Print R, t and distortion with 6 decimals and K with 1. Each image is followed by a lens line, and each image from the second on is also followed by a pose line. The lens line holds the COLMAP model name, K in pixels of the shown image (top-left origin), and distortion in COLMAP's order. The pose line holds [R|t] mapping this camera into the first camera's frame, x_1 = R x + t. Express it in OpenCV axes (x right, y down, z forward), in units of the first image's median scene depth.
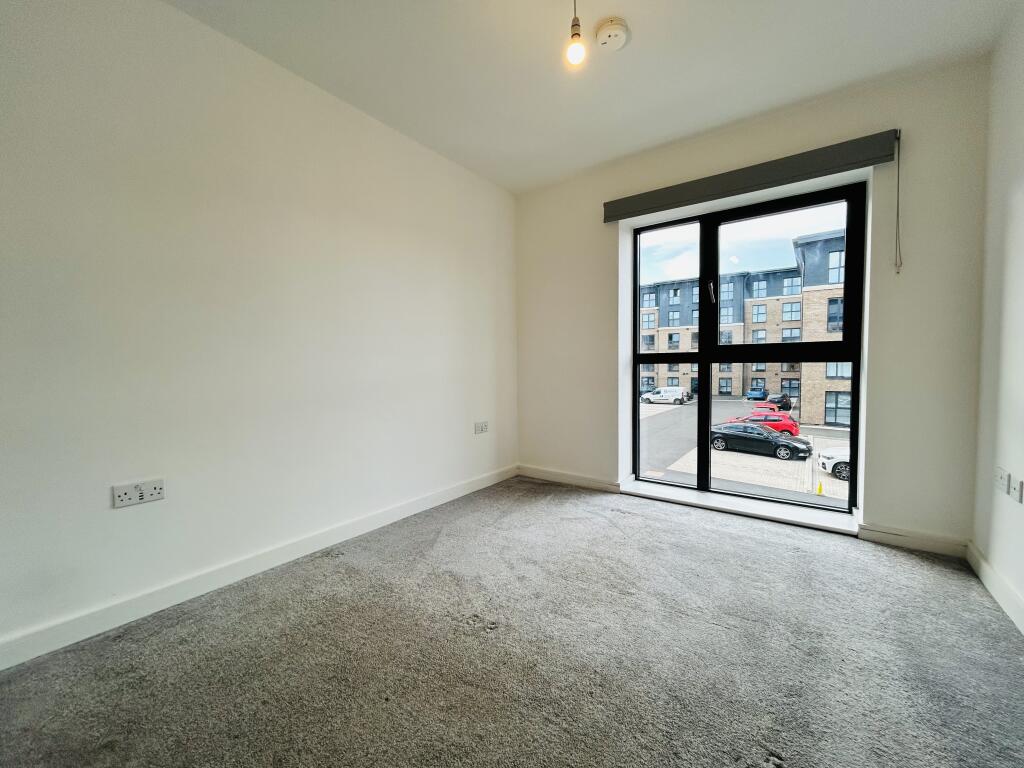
lens RADIAL K [[411.7, 0, 511.6], [0, 411.7, 378.5], [0, 0, 1]] dist [-0.000656, -0.000010]
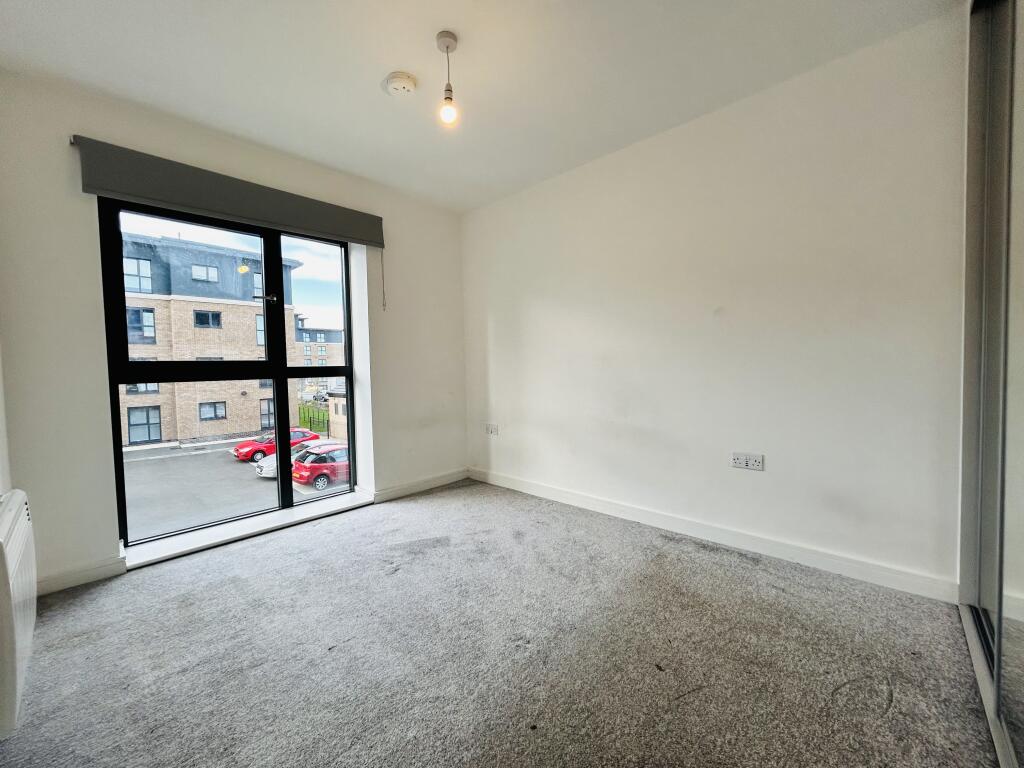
lens RADIAL K [[411.7, 0, 514.1], [0, 411.7, 386.5], [0, 0, 1]] dist [-0.000656, -0.000010]
pose [[0.113881, -0.029020, 0.993070, -0.378461], [0.064625, 0.997673, 0.021743, -0.001321], [-0.991390, 0.061702, 0.115491, 0.297098]]
